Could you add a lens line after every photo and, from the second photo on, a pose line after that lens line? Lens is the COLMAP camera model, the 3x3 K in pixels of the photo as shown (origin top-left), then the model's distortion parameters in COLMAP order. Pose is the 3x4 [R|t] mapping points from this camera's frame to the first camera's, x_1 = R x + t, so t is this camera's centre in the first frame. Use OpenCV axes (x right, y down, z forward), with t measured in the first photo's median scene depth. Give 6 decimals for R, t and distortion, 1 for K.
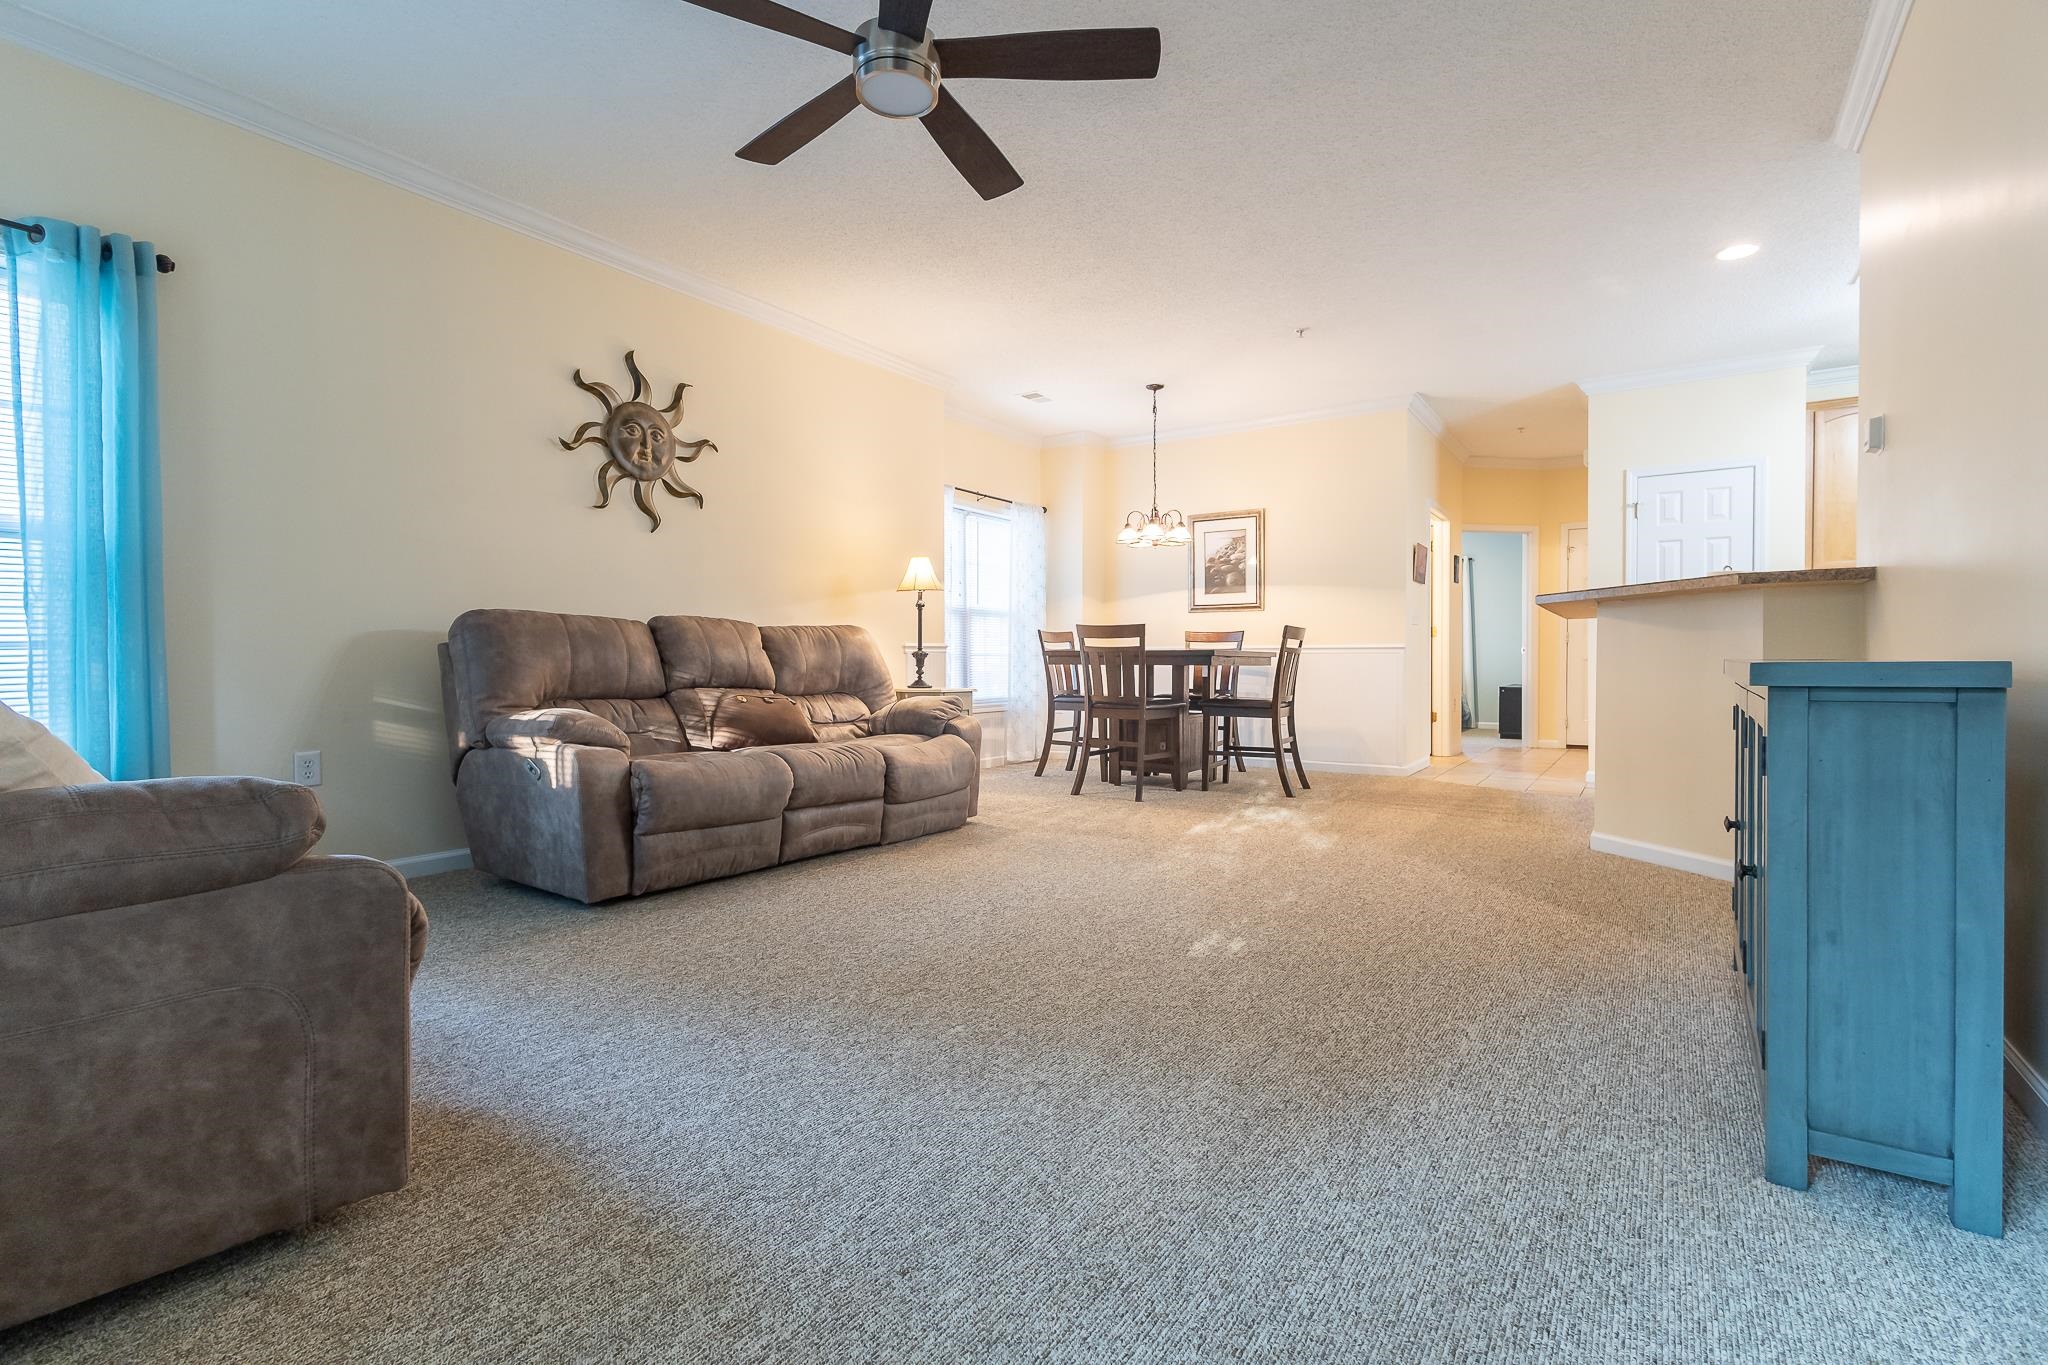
lens RADIAL K [[945.2, 0, 1016.4], [0, 945.2, 674.7], [0, 0, 1]] dist [0.012539, -0.001844]
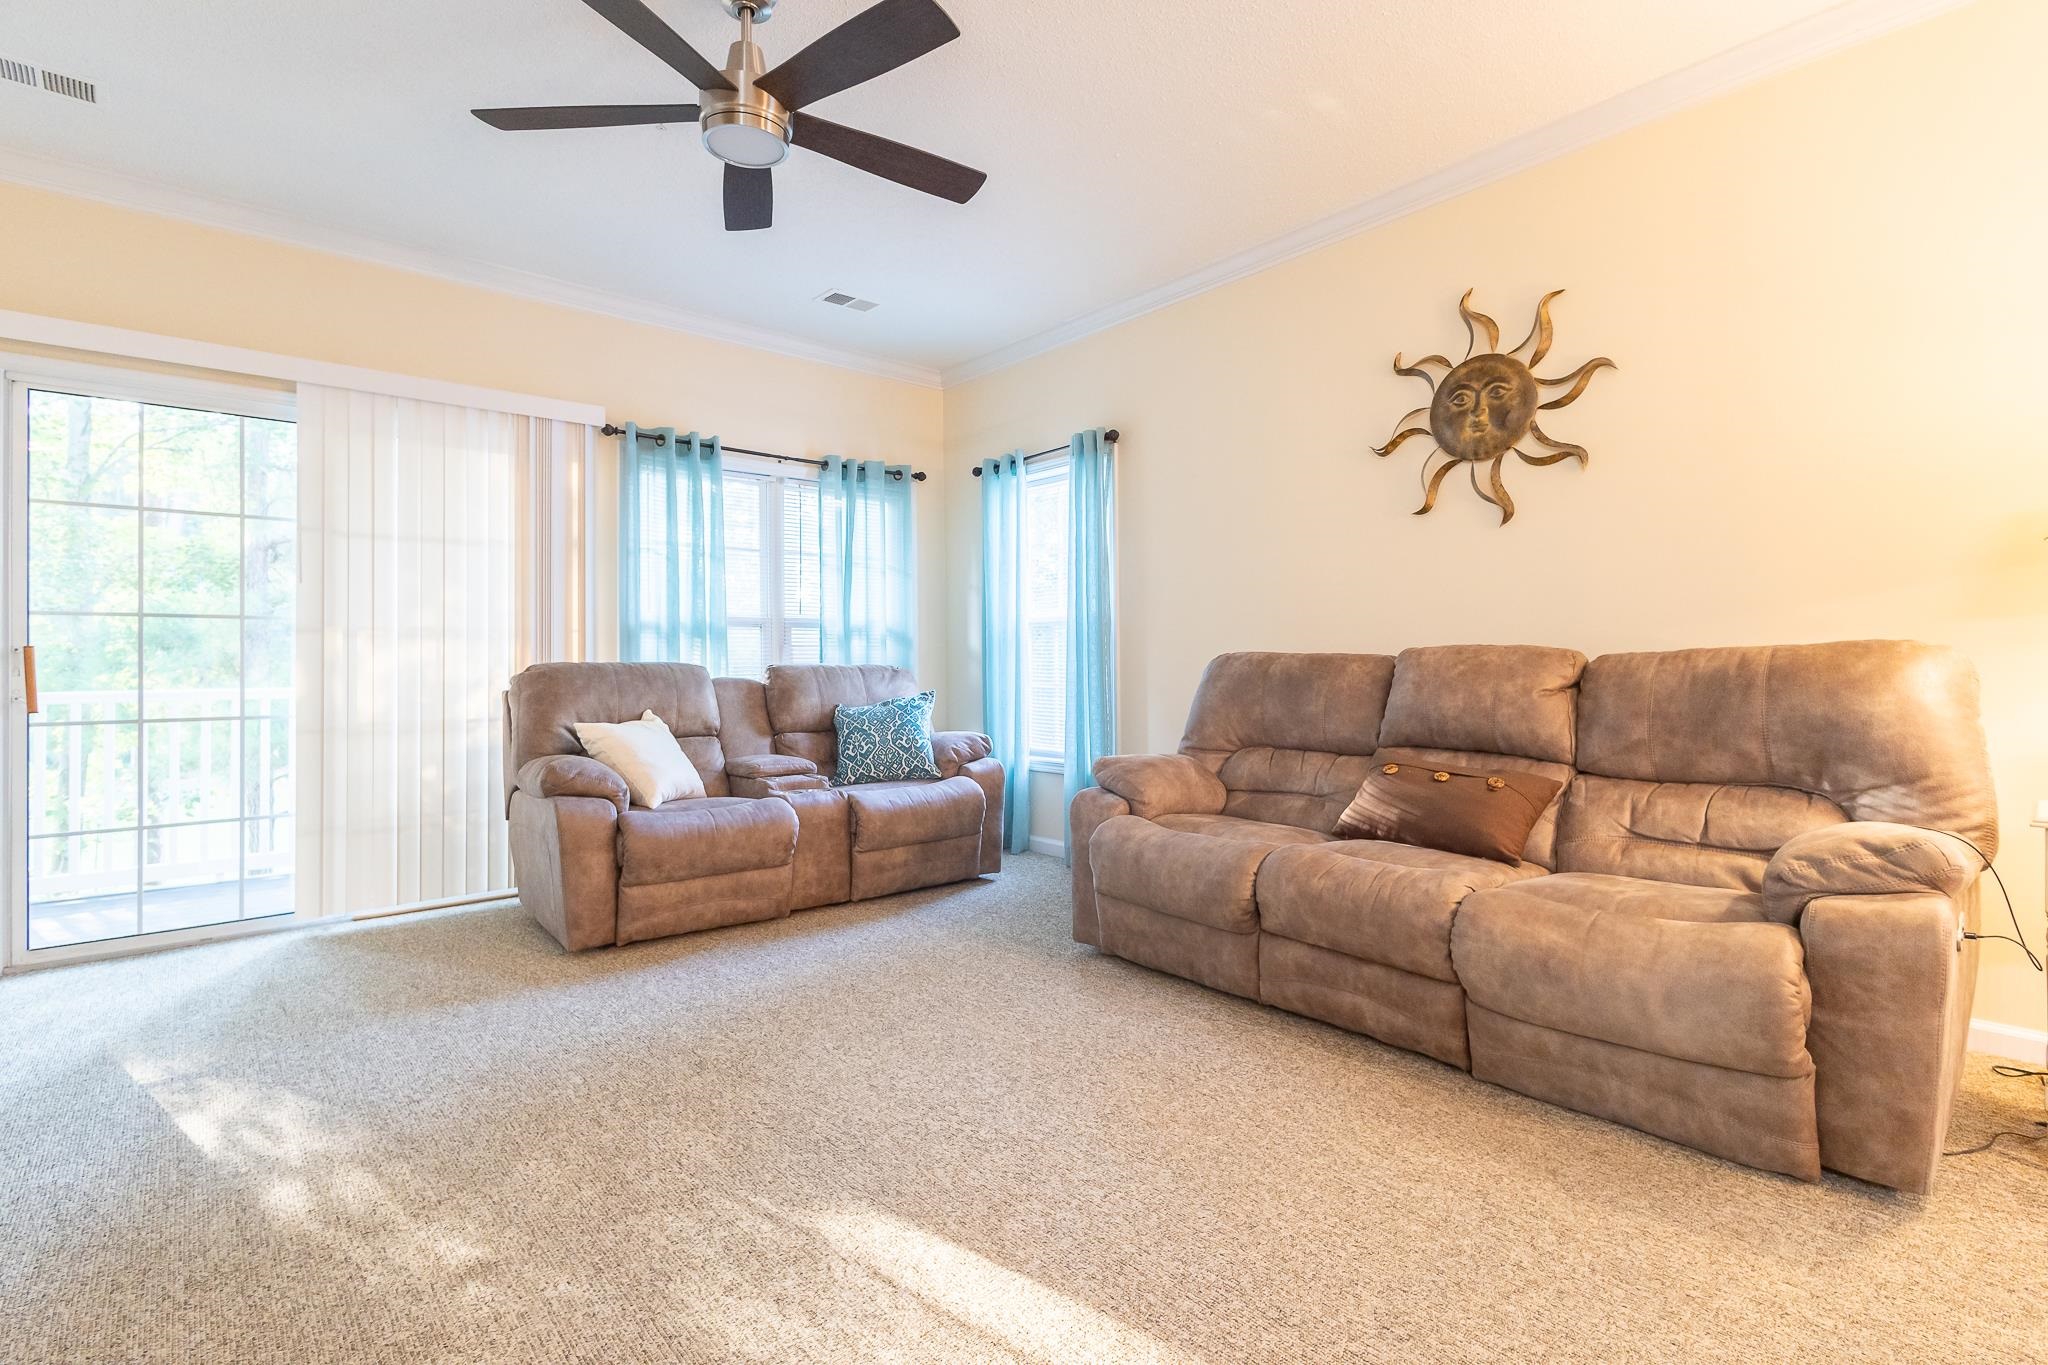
lens RADIAL K [[945.2, 0, 1015.3], [0, 945.2, 667.5], [0, 0, 1]] dist [0.012539, -0.001844]
pose [[-0.248966, 0.005735, -0.968495, 0.392228], [-0.000718, 0.999981, 0.006106, -0.046907], [0.968512, 0.002215, -0.248957, 0.800783]]
